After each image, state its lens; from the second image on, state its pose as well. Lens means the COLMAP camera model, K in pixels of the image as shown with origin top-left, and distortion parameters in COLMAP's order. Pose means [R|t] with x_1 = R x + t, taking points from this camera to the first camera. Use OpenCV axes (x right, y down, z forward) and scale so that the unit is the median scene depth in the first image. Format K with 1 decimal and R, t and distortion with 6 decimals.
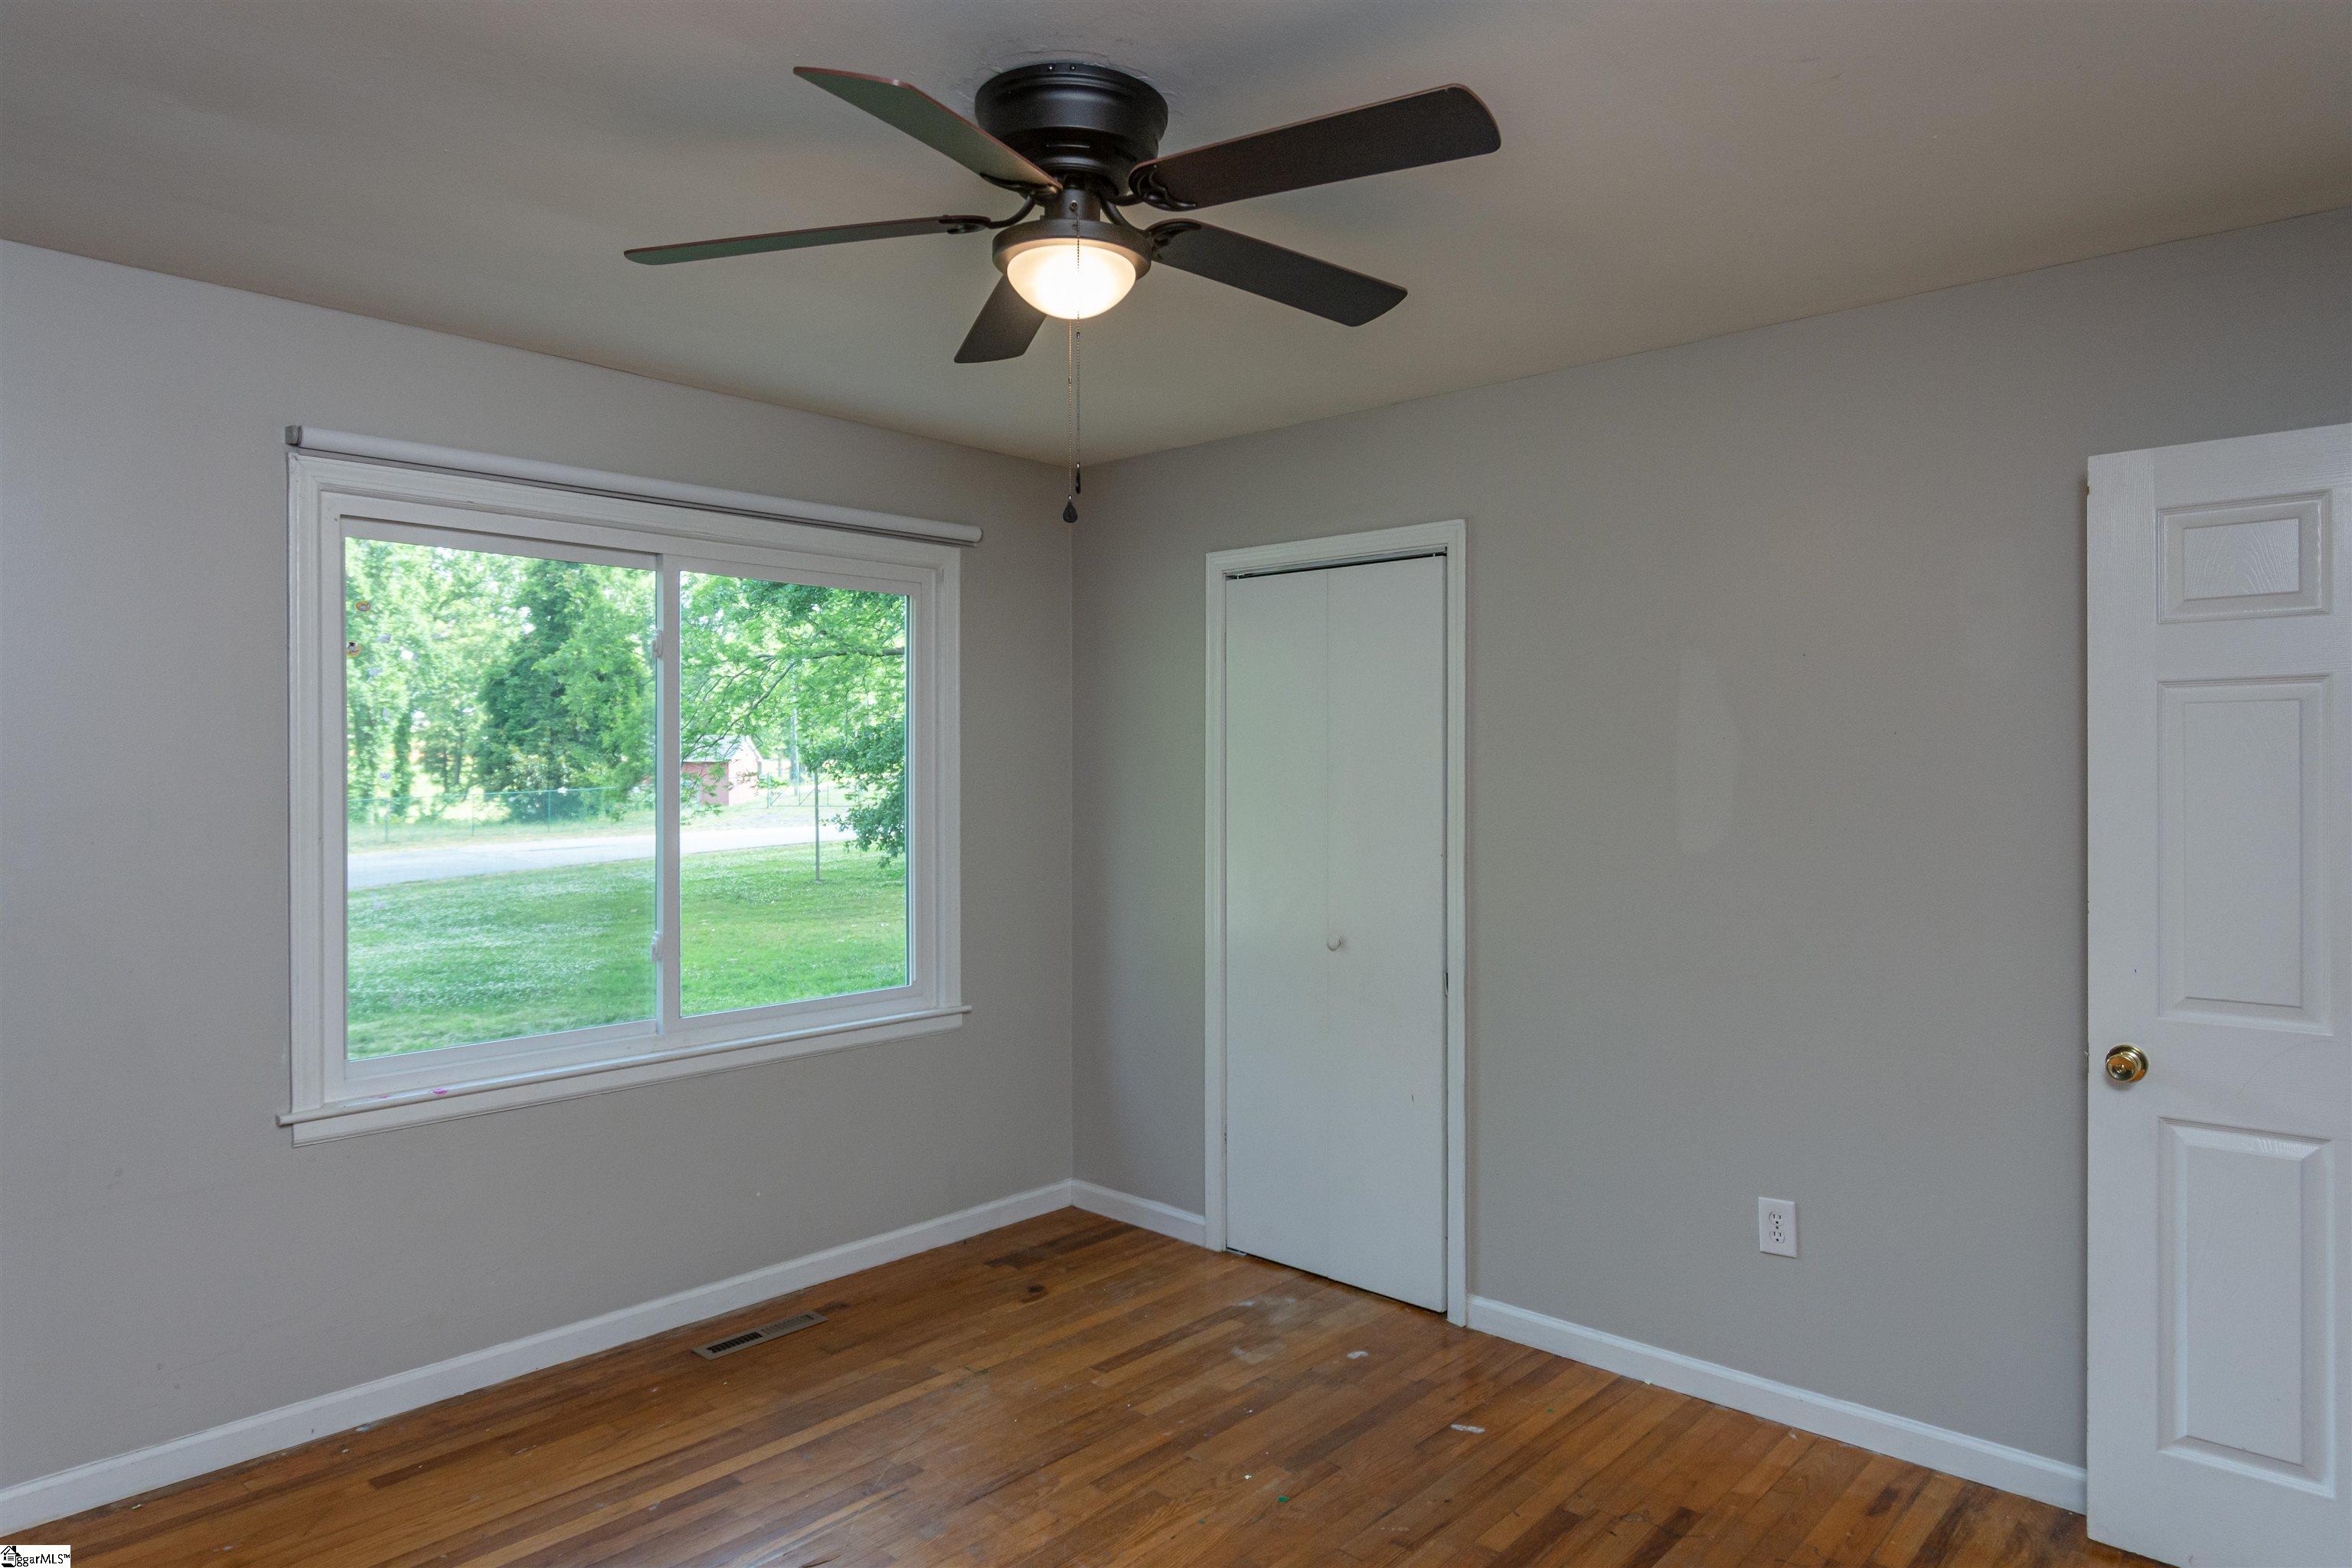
lens RADIAL K [[1398.0, 0, 1205.1], [0, 1398.0, 796.6], [0, 0, 1]] dist [0.003925, -0.014891]
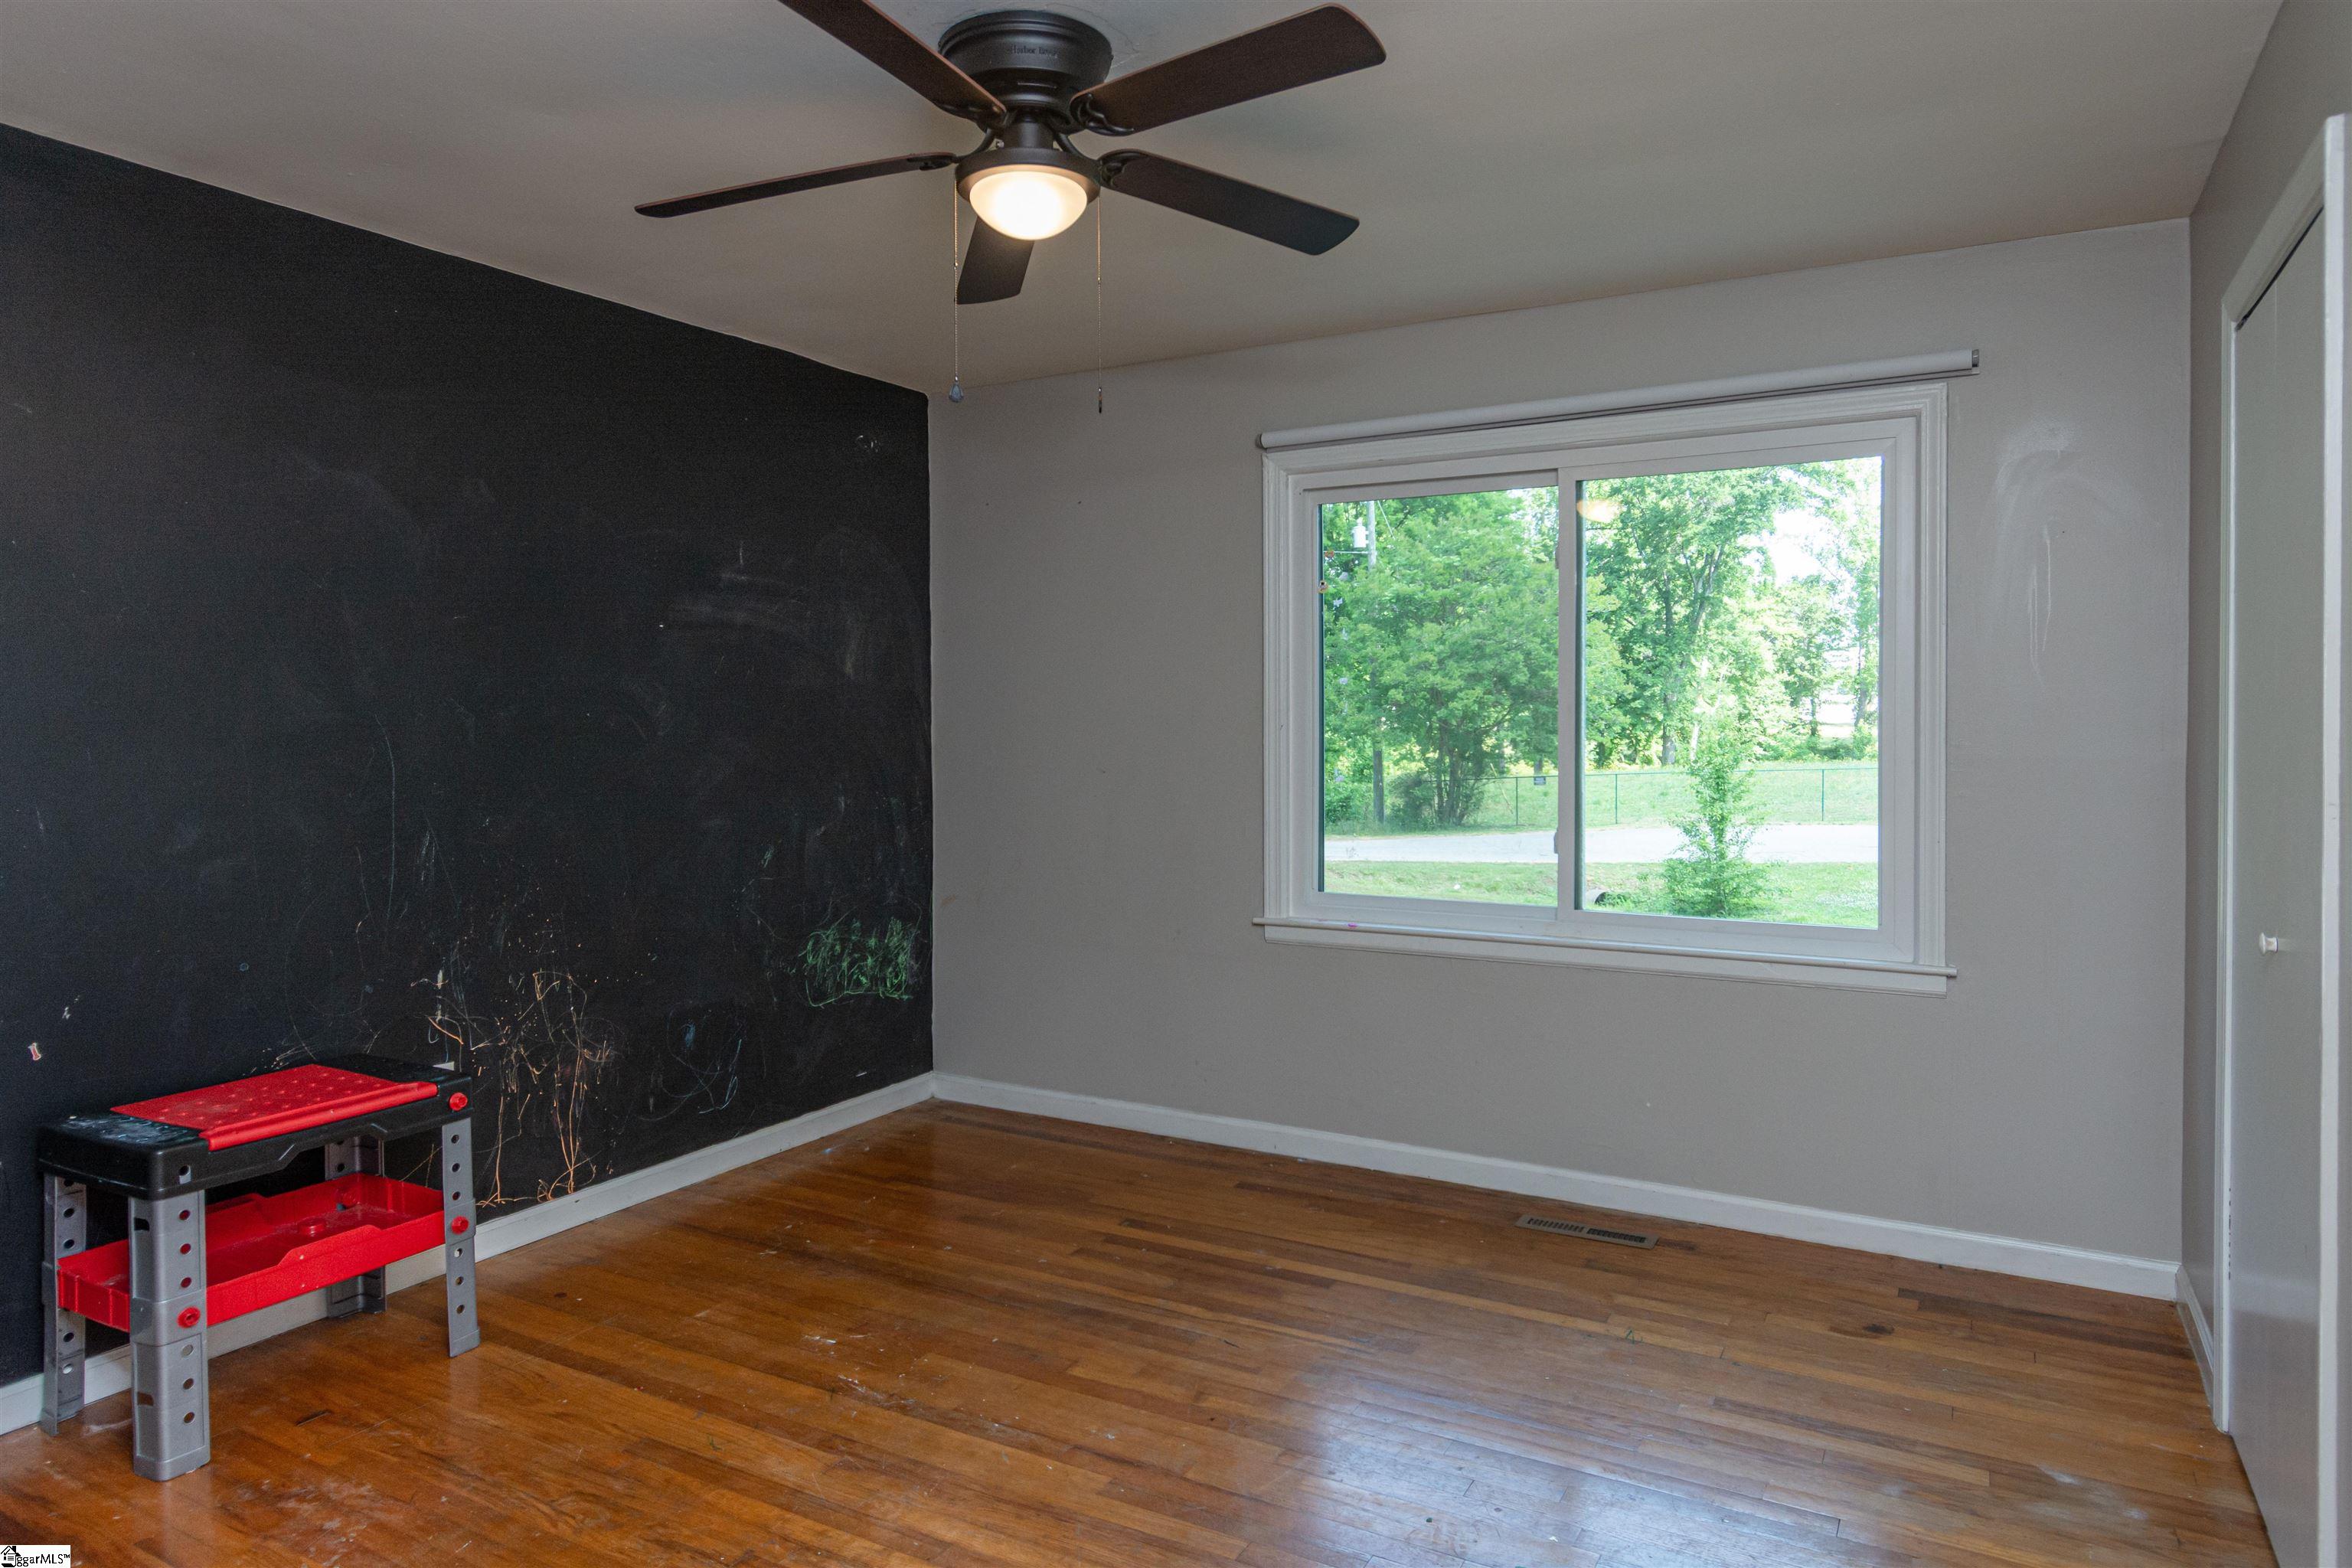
lens RADIAL K [[1420.6, 0, 1226.9], [0, 1420.6, 759.4], [0, 0, 1]] dist [-0.001116, -0.000723]
pose [[0.233249, 0.025366, -0.972086, 0.647841], [-0.016838, 0.999615, 0.022044, 0.029339], [0.972271, 0.011226, 0.233586, 0.541903]]
